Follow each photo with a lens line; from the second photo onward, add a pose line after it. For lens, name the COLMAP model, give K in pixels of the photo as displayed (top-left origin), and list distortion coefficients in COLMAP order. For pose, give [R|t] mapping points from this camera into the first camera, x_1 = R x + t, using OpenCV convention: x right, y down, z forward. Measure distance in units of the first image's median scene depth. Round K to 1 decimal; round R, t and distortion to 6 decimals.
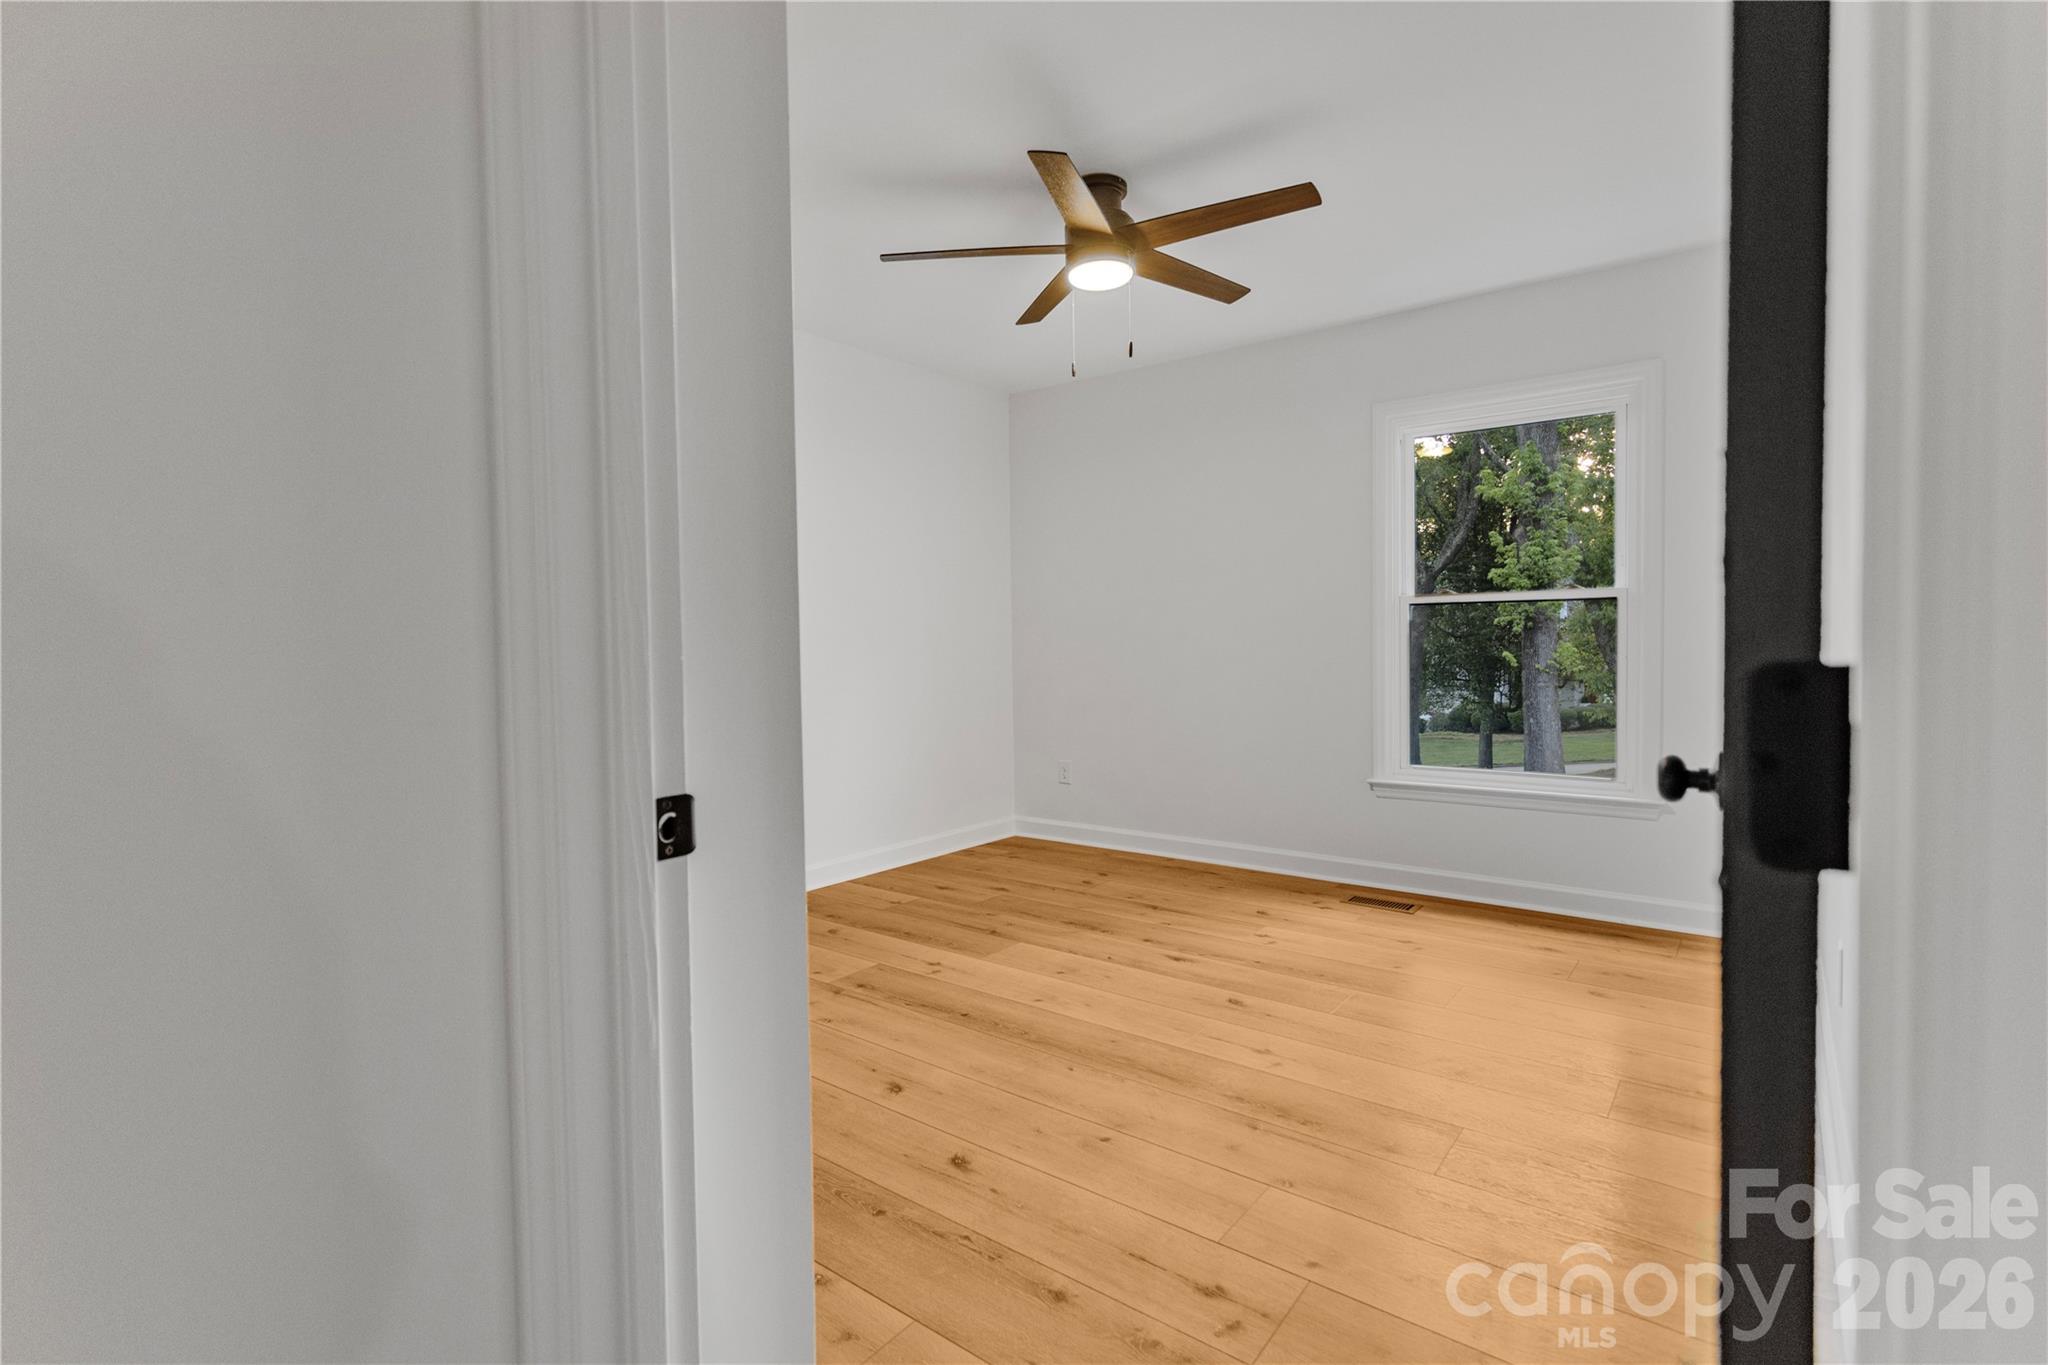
lens RADIAL K [[965.2, 0, 1023.3], [0, 965.2, 679.0], [0, 0, 1]] dist [0.006912, 0.000176]
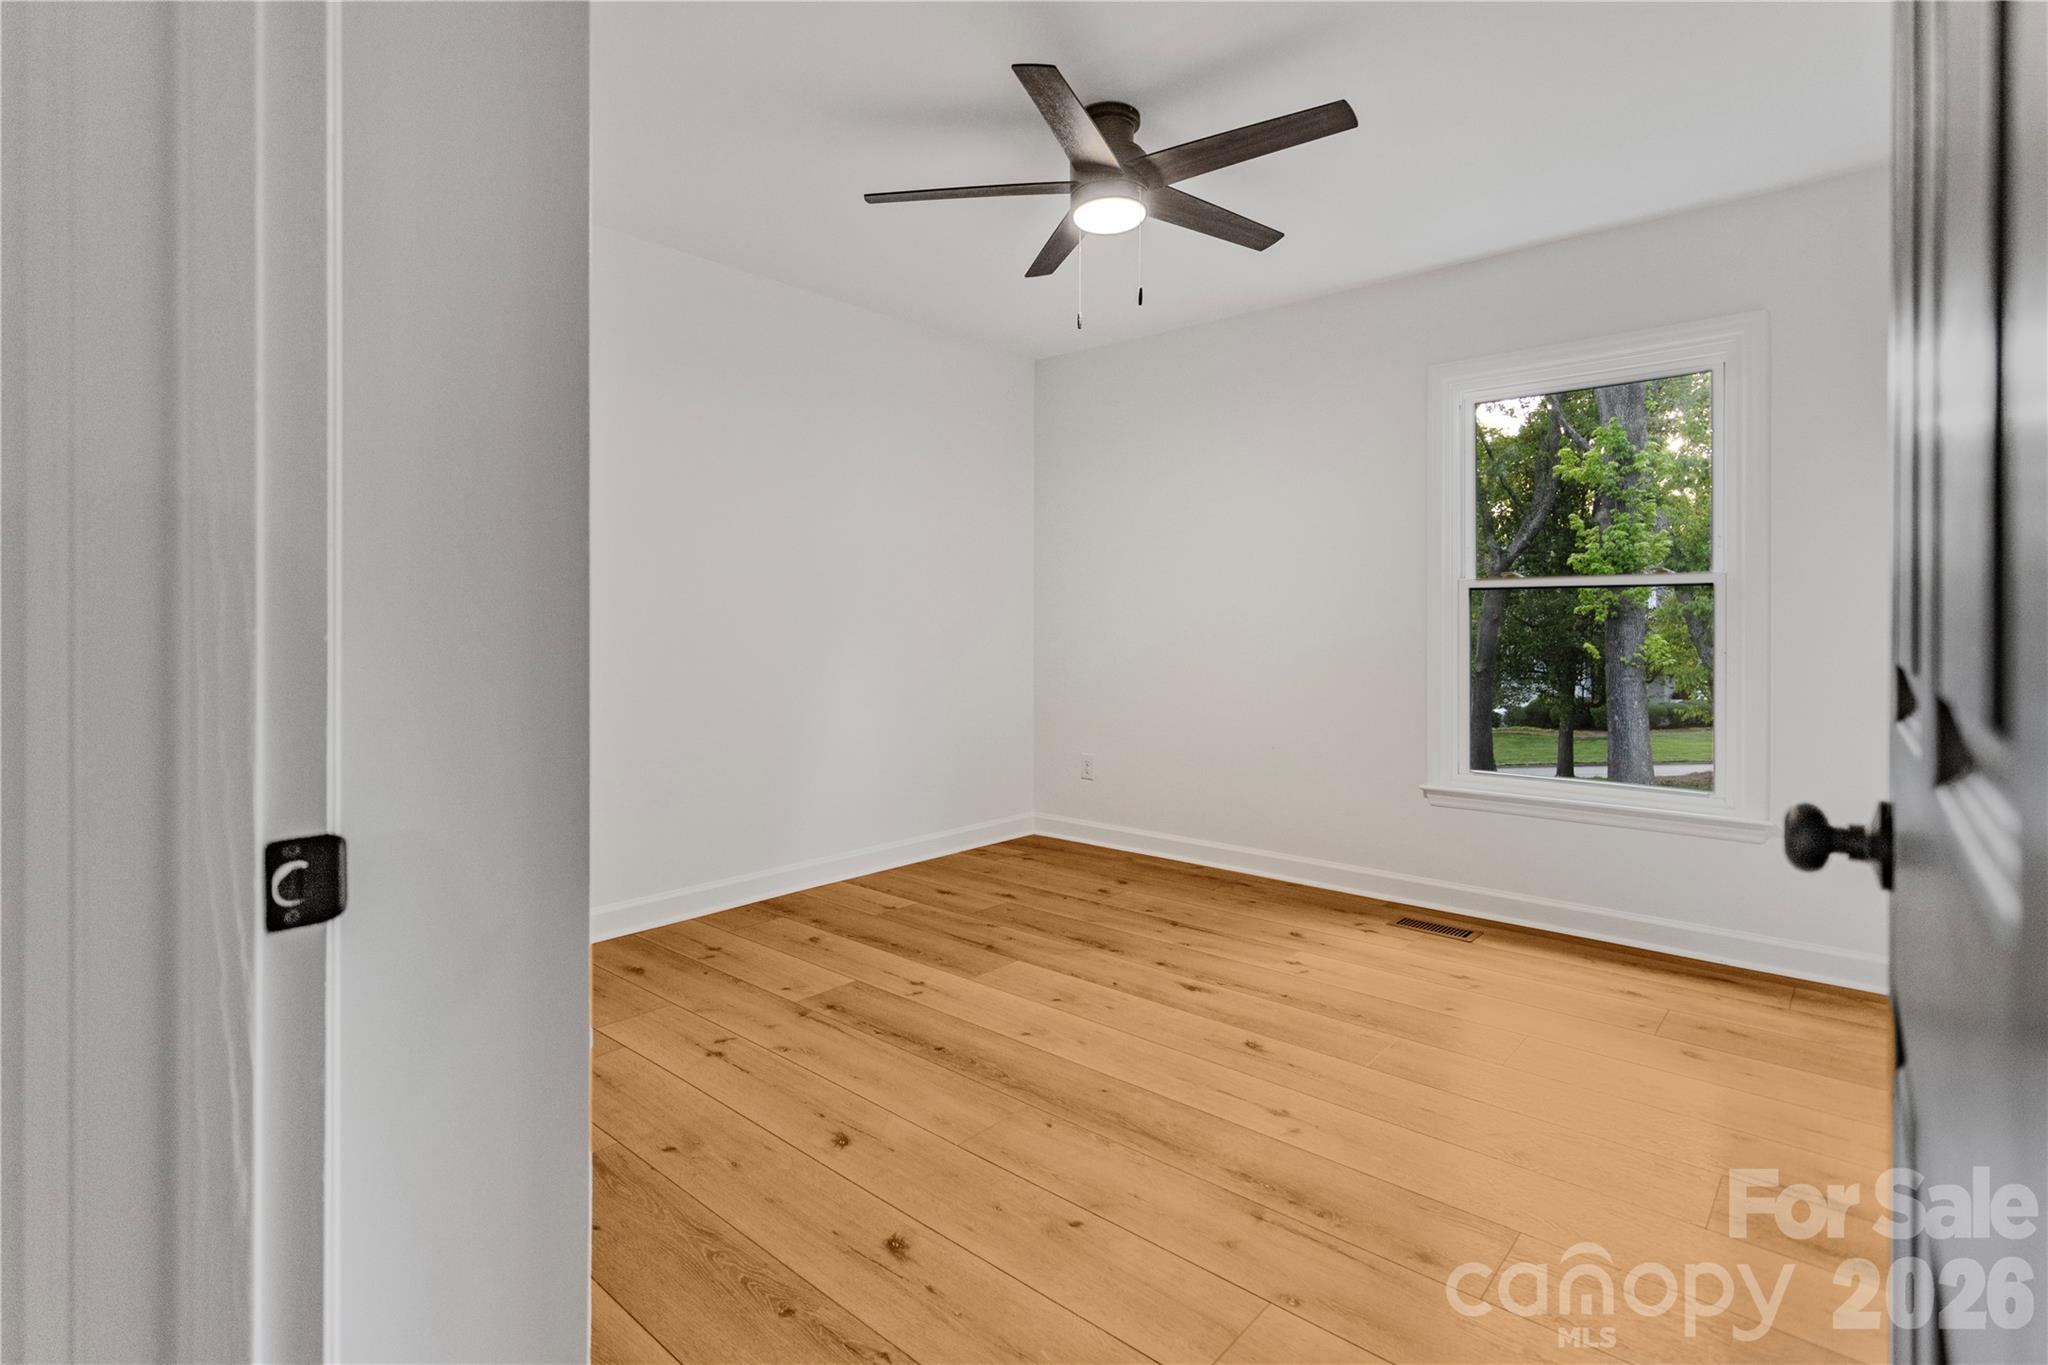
lens RADIAL K [[965.2, 0, 1029.4], [0, 965.2, 631.3], [0, 0, 1]] dist [0.006912, 0.000176]
pose [[0.997874, 0.015462, -0.063316, 0.061215], [-0.017425, 0.999381, -0.030567, -0.004349], [0.062804, 0.031605, 0.997525, 0.103688]]
